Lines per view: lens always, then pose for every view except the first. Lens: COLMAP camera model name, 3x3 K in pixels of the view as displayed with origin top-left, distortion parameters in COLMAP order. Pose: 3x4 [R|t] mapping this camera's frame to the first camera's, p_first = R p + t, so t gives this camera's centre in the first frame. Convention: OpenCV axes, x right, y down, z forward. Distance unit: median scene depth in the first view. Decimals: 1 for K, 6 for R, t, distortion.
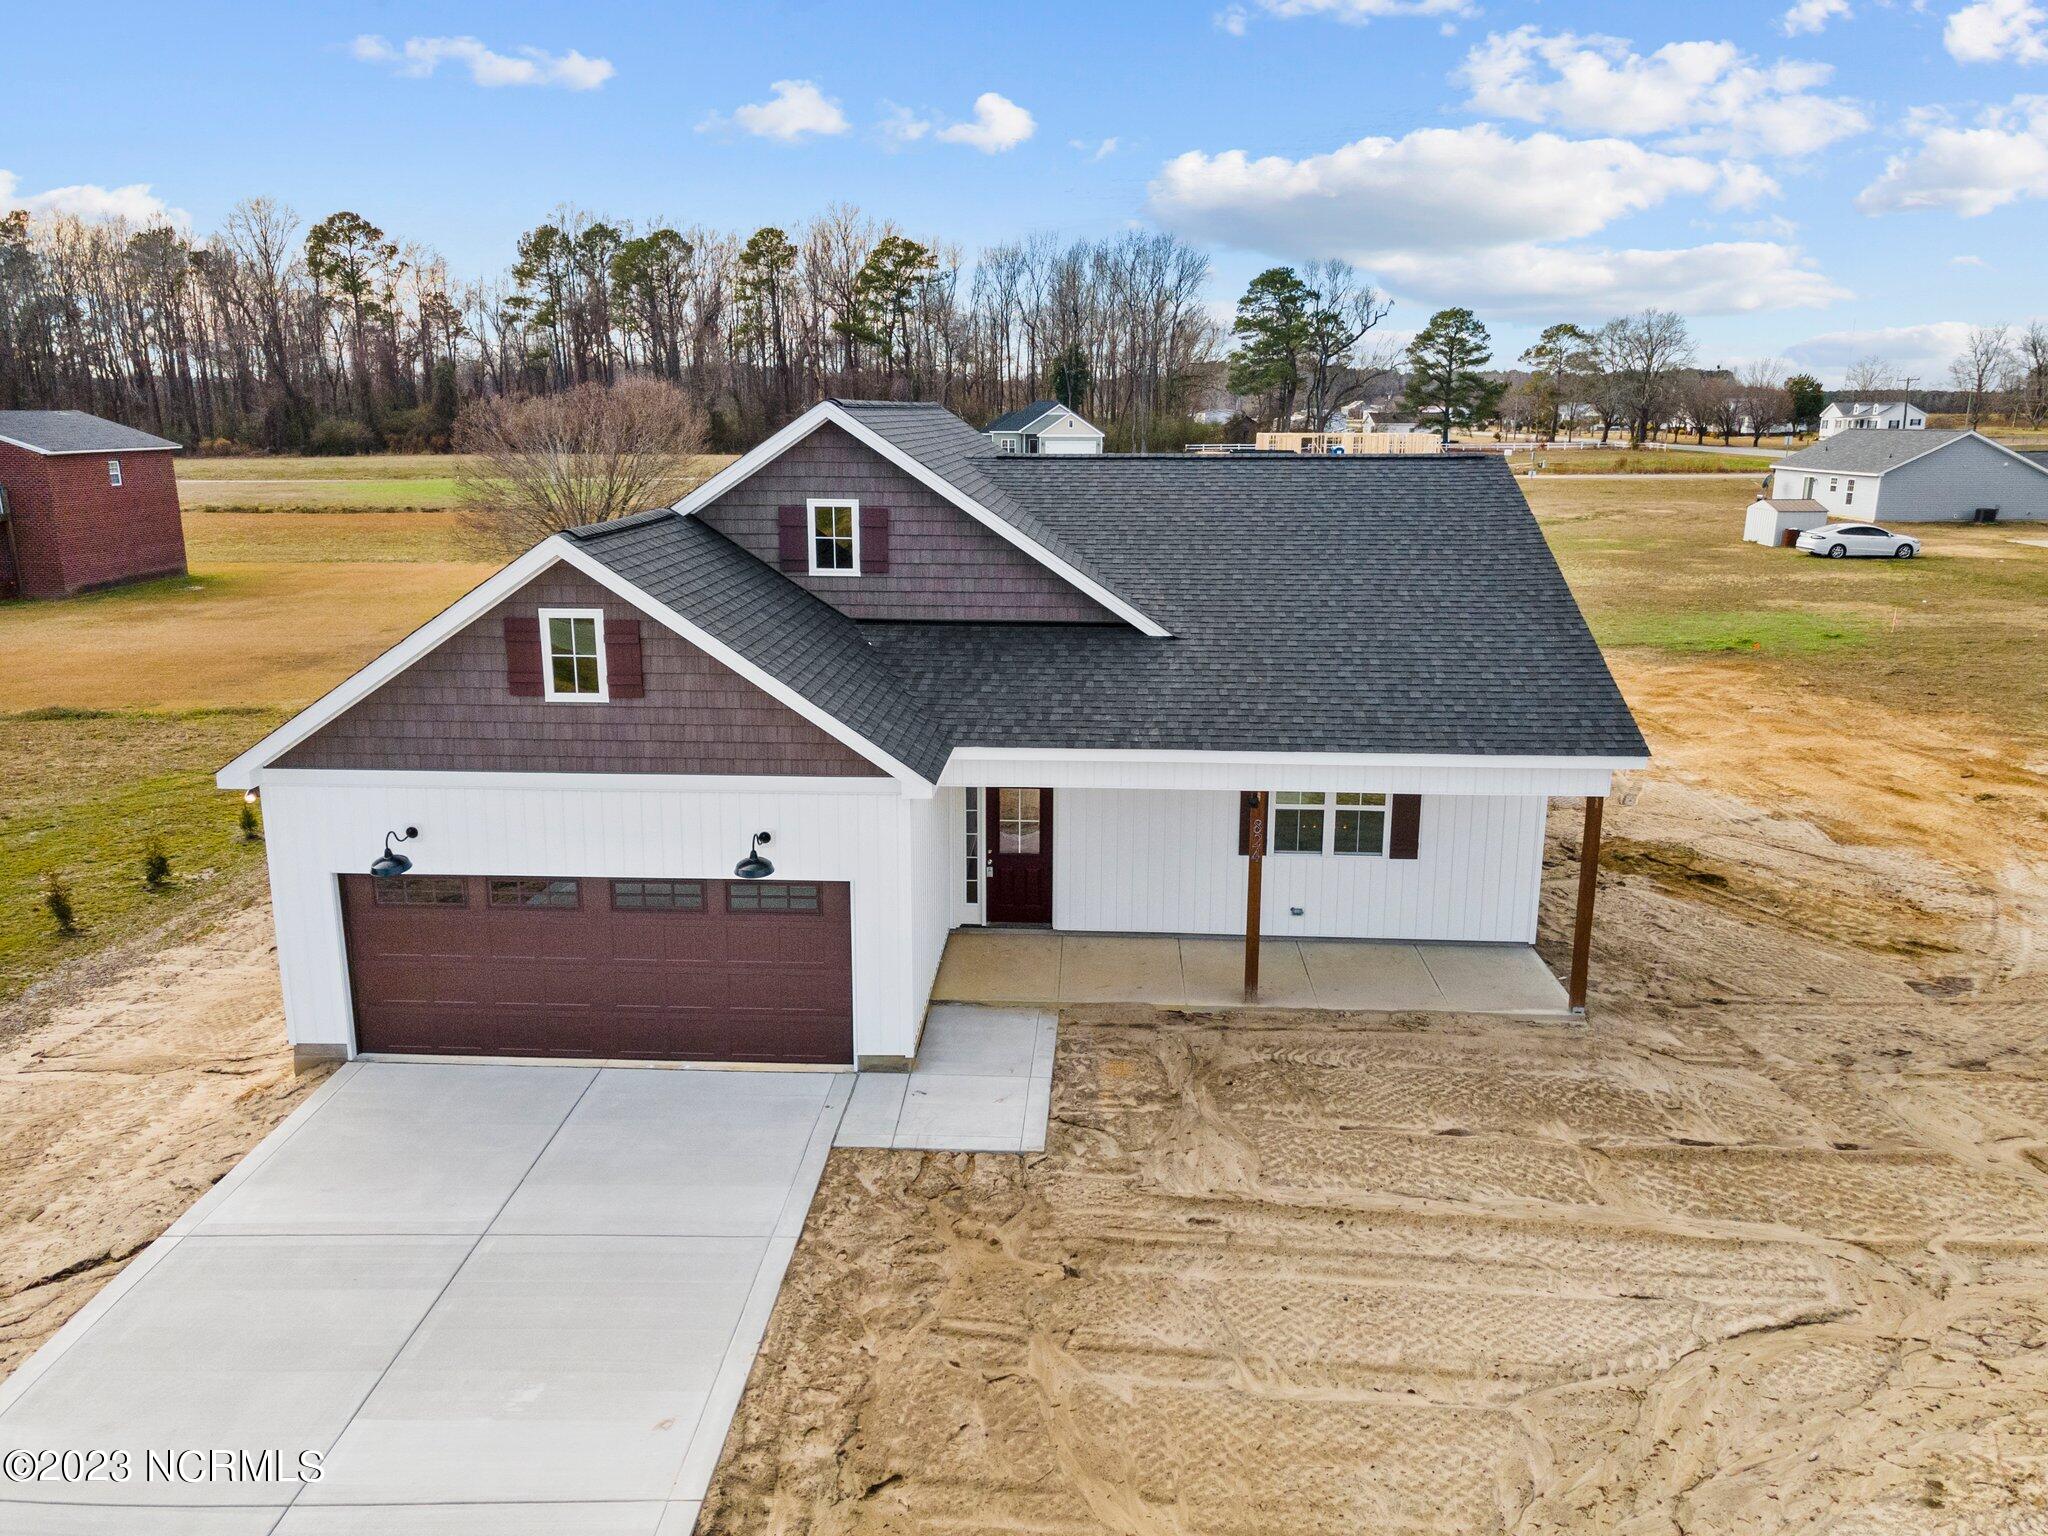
lens RADIAL K [[1465.5, 0, 1029.3], [0, 1465.5, 771.2], [0, 0, 1]] dist [-0.001033, 0.085532]
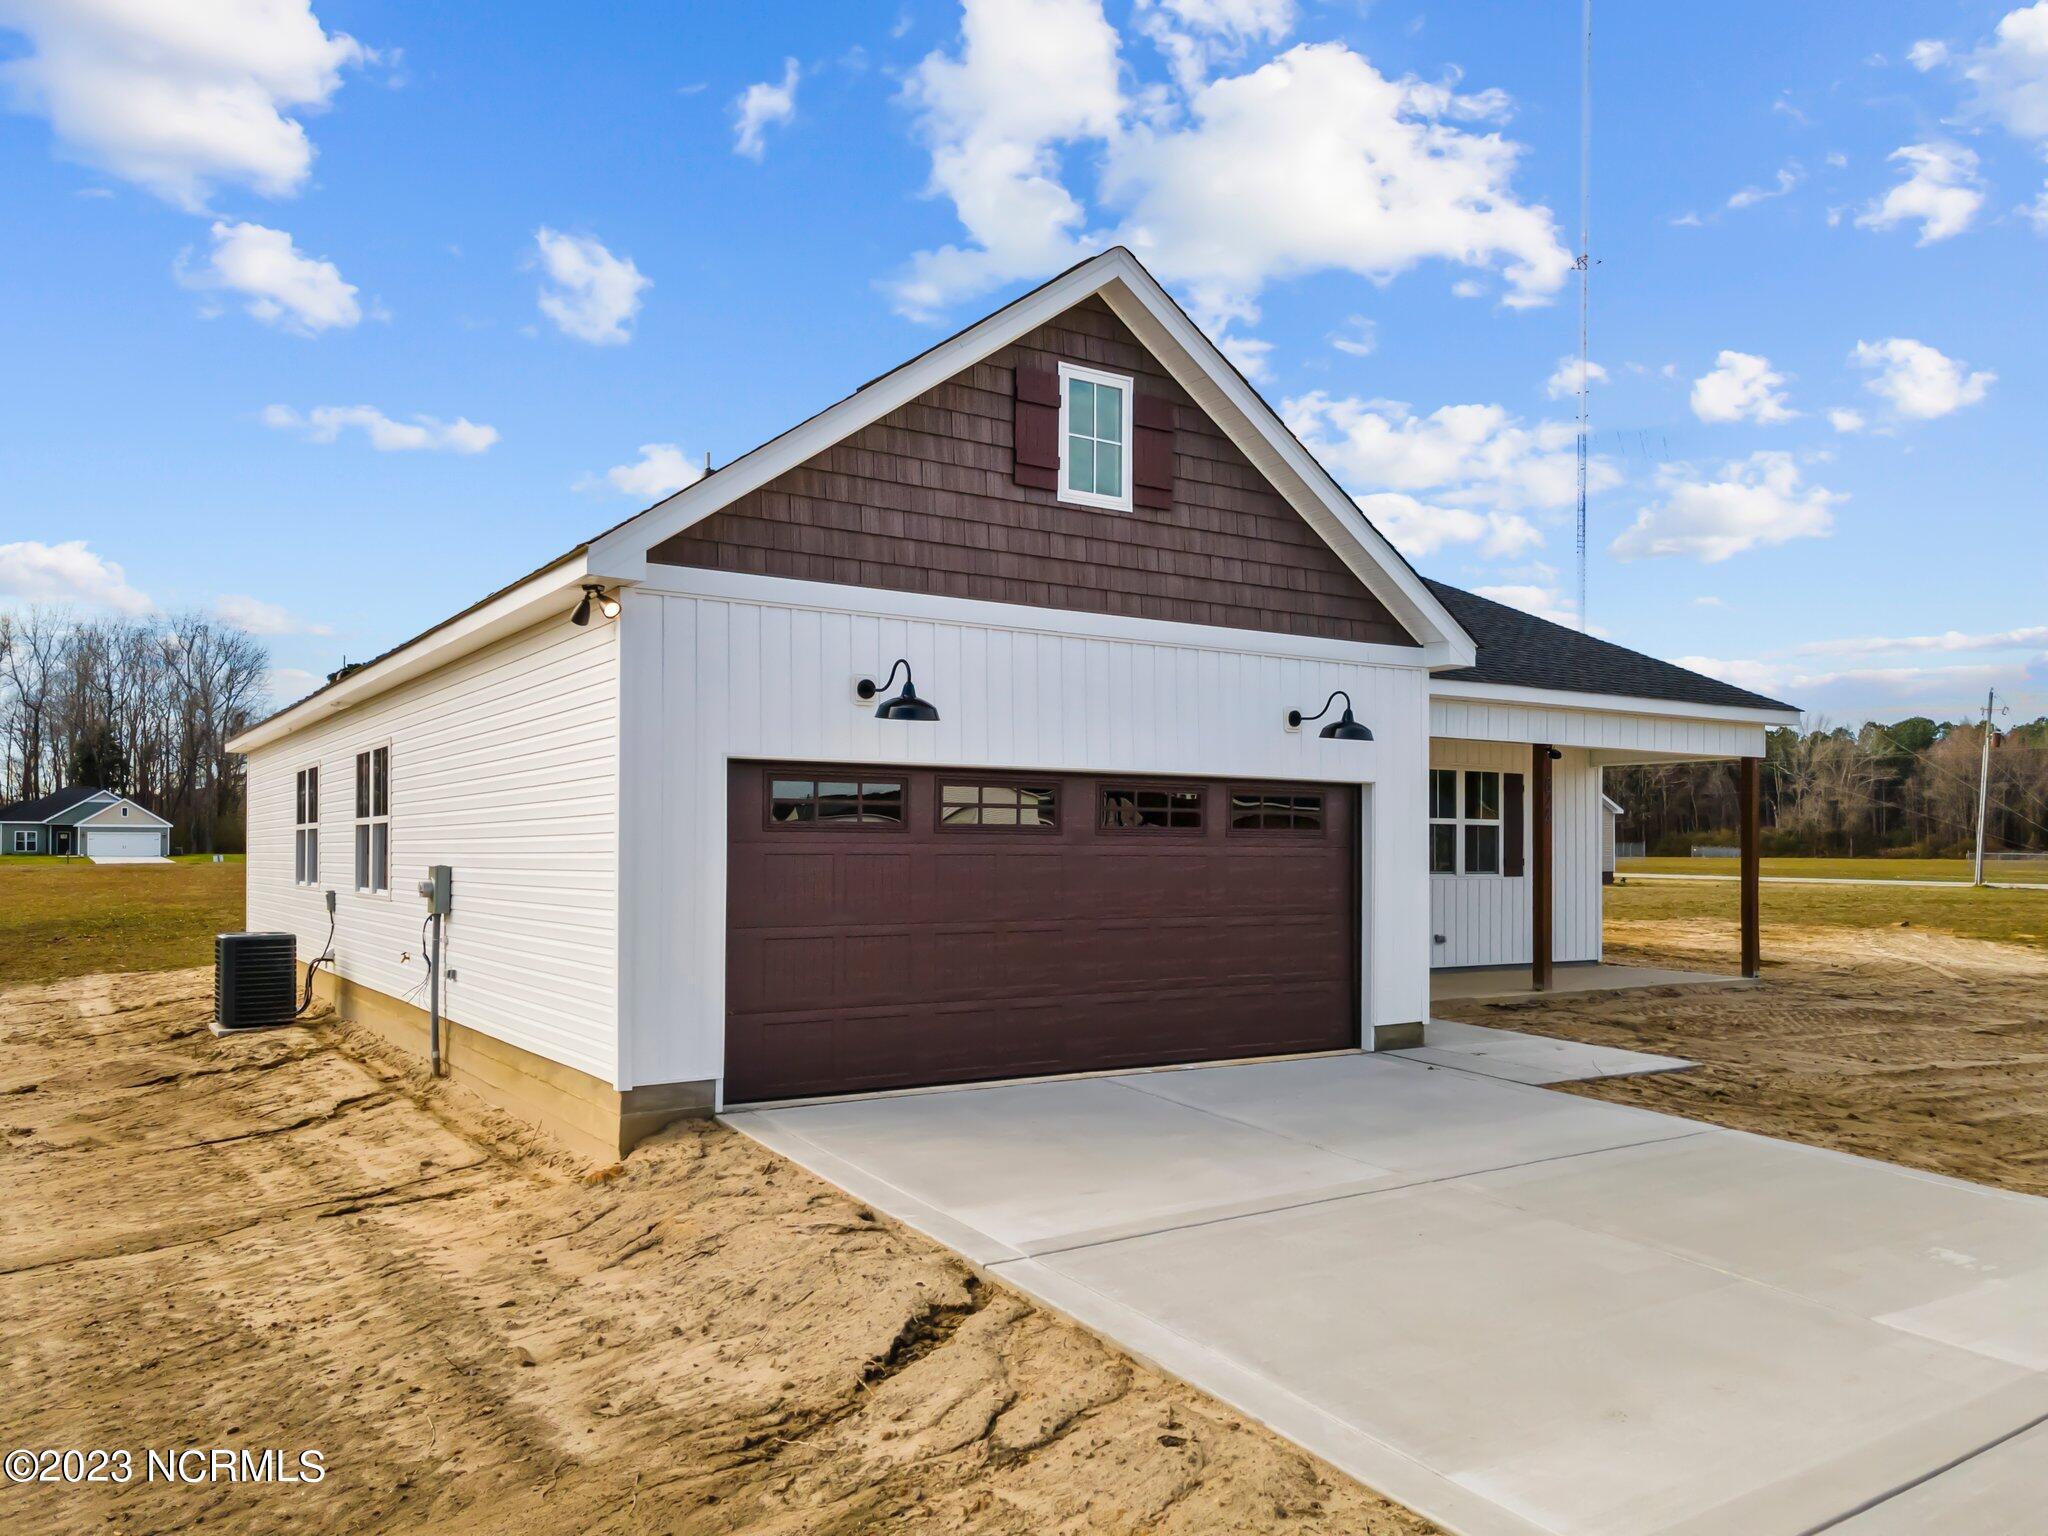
lens RADIAL K [[1501.7, 0, 1020.6], [0, 1501.7, 846.3], [0, 0, 1]] dist [0.060757, 0.000641]
pose [[0.808920, 0.003030, 0.587911, -0.725434], [0.140586, 0.969979, -0.198435, 0.234893], [-0.570863, 0.243170, 0.784209, 0.483791]]
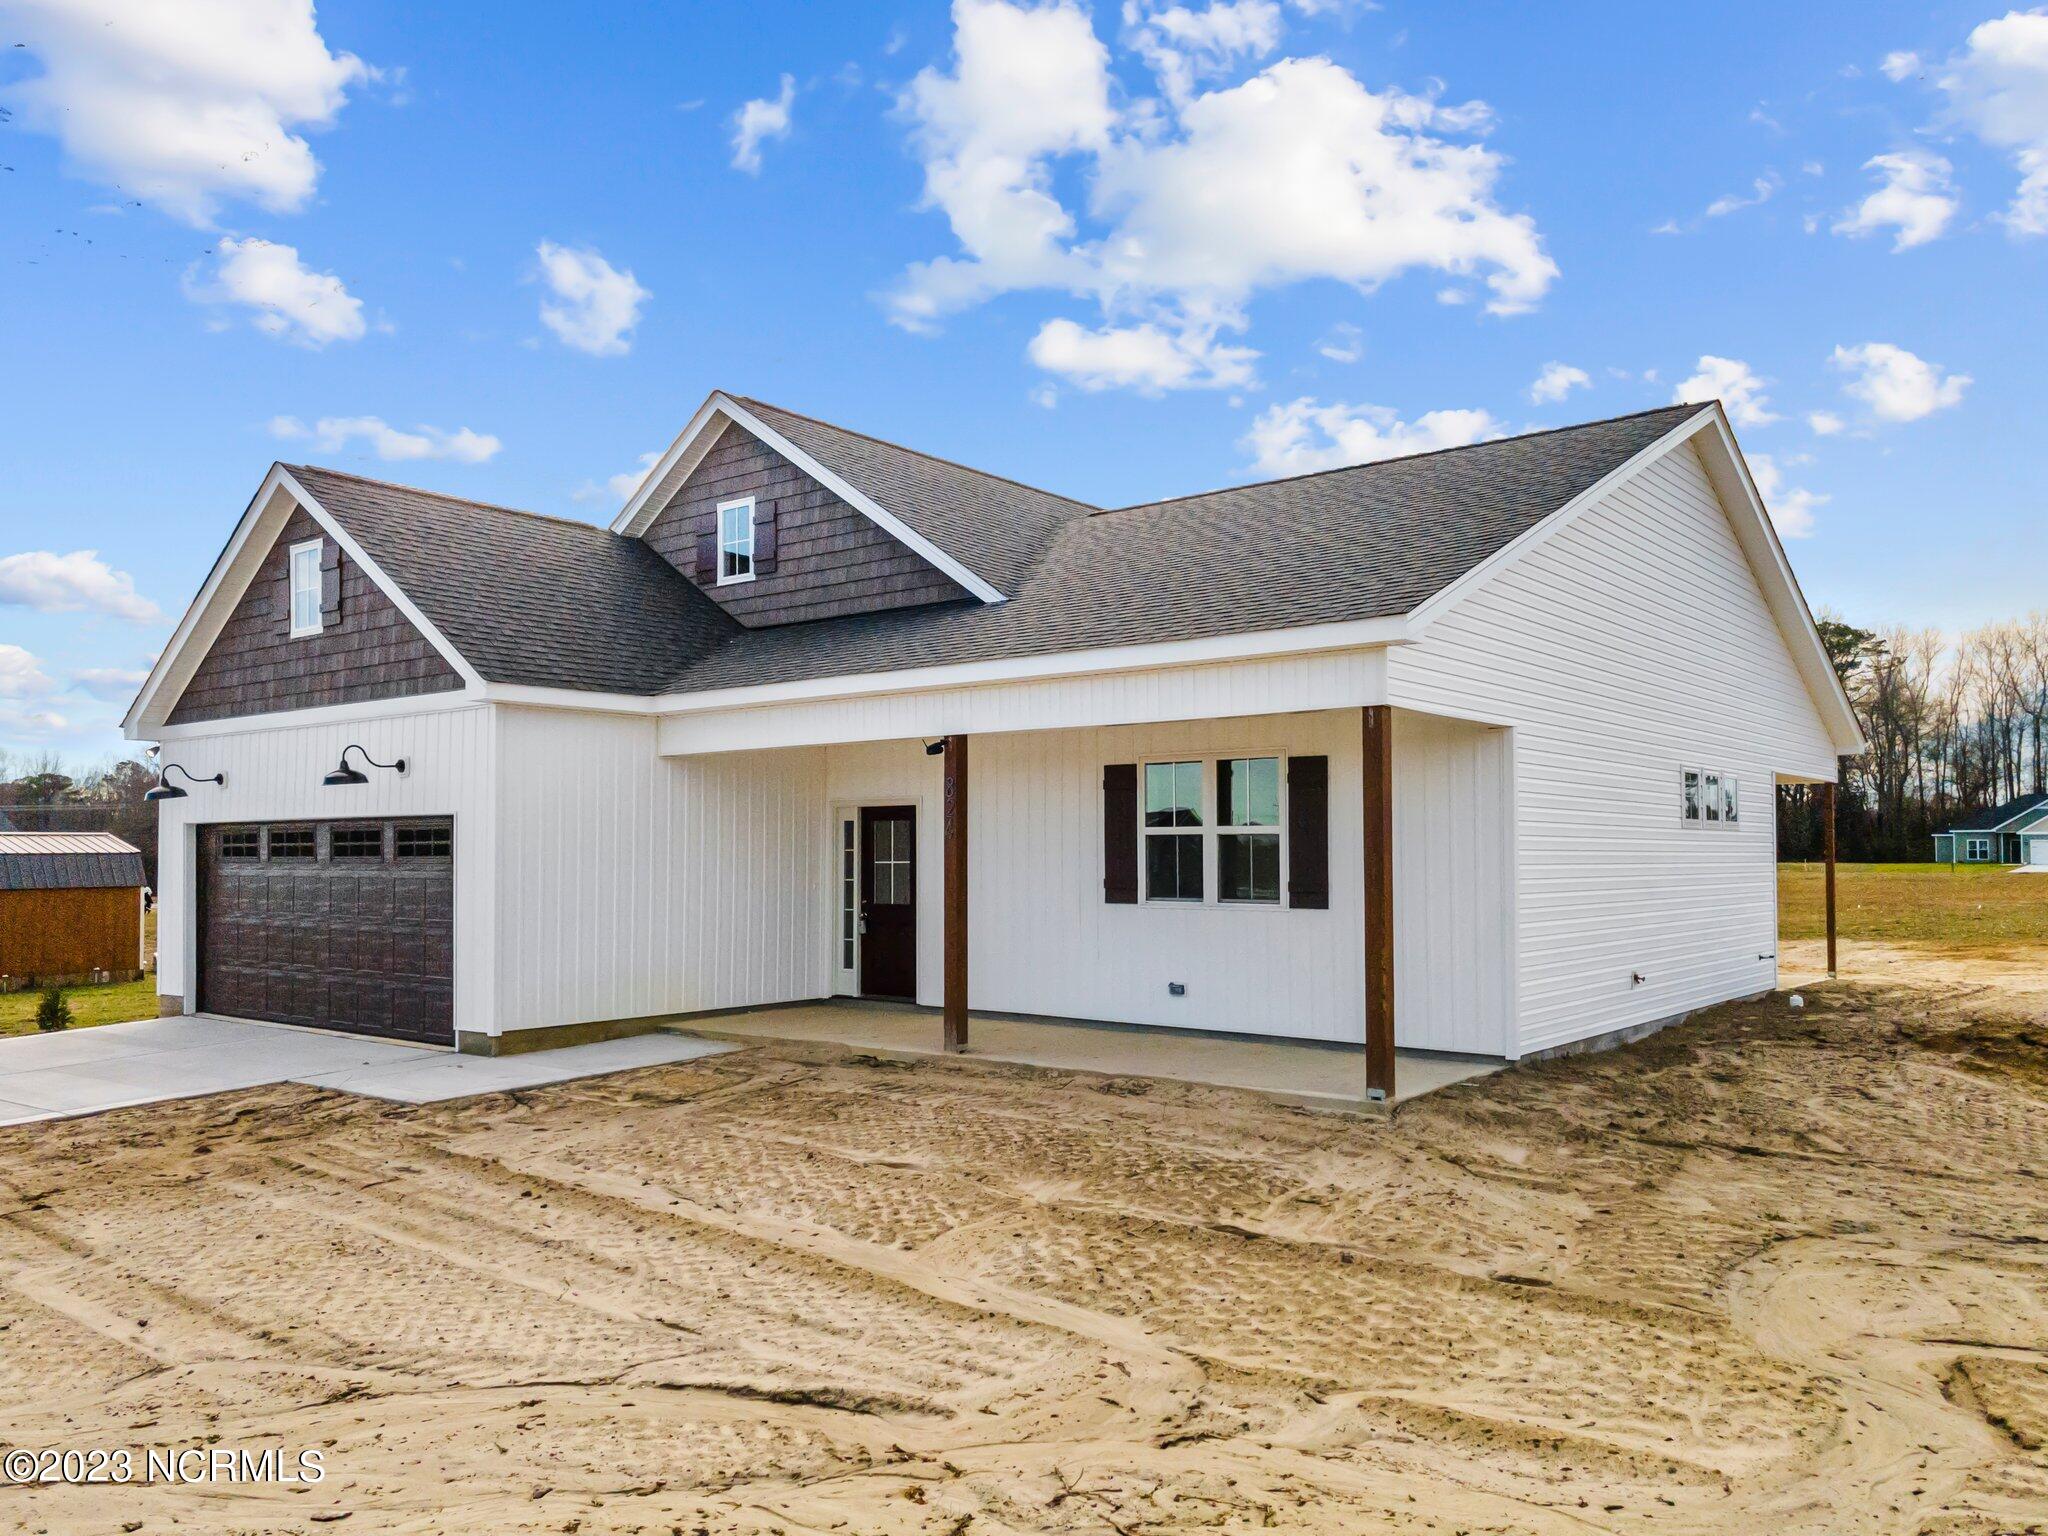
lens RADIAL K [[1501.7, 0, 1020.6], [0, 1501.7, 846.3], [0, 0, 1]] dist [0.060757, 0.000641]
pose [[0.809500, -0.007625, -0.587070, 0.663683], [-0.138396, 0.969261, -0.203421, 0.227111], [0.570575, 0.245918, 0.783562, 0.485660]]
